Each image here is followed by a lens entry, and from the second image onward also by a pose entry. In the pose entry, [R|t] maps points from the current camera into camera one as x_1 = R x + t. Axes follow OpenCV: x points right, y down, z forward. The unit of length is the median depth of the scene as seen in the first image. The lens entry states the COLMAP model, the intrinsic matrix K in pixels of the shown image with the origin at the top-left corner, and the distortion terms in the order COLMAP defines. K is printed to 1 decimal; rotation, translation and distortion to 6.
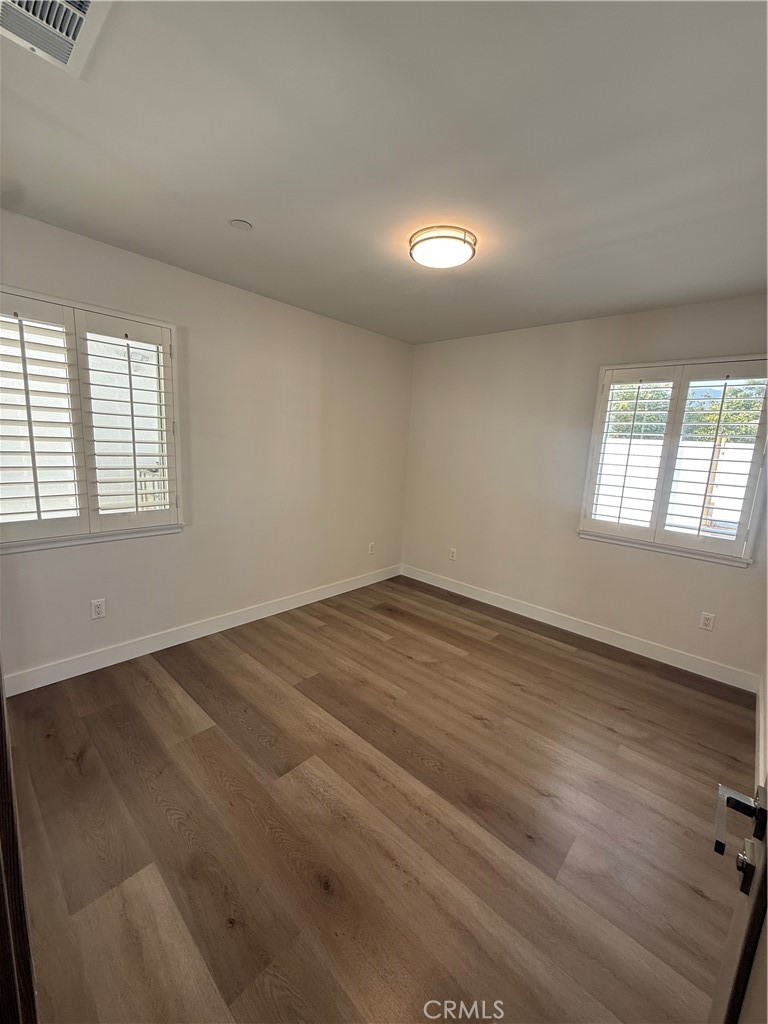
lens RADIAL K [[409.1, 0, 386.4], [0, 409.1, 511.2], [0, 0, 1]] dist [-0.001844, -0.000112]
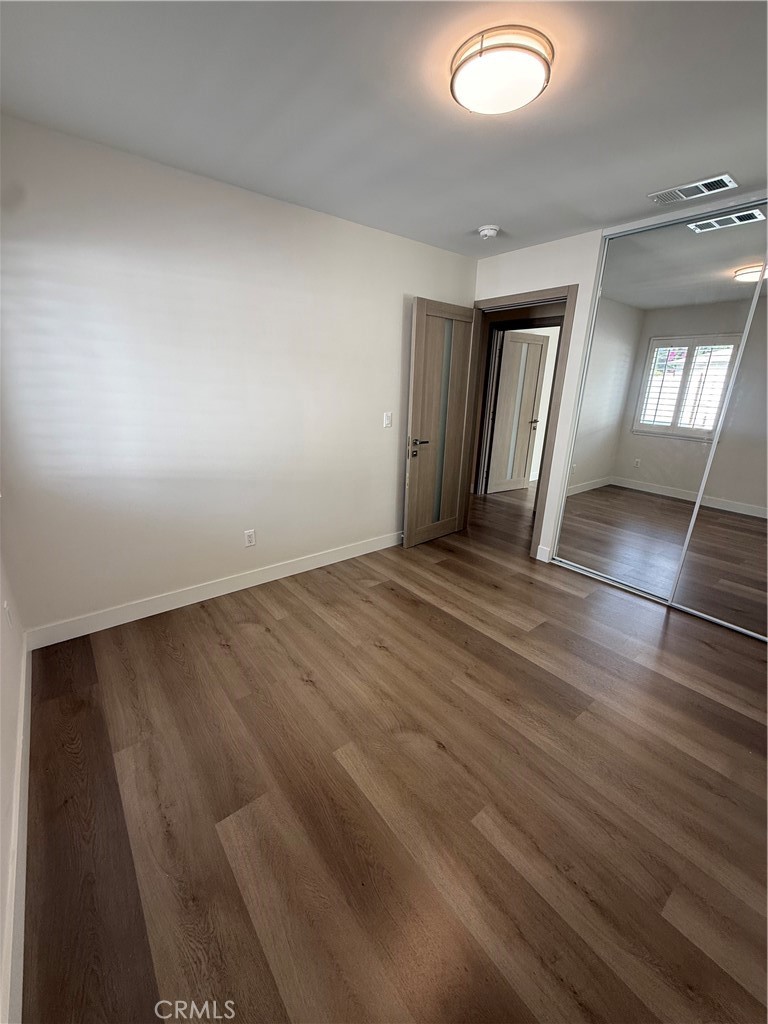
lens RADIAL K [[409.1, 0, 386.3], [0, 409.1, 516.0], [0, 0, 1]] dist [-0.001844, -0.000112]
pose [[-0.984578, -0.122792, 0.124609, 0.118021], [-0.048972, 0.877256, 0.477518, -0.254401], [-0.167949, 0.464051, -0.869741, 1.583051]]
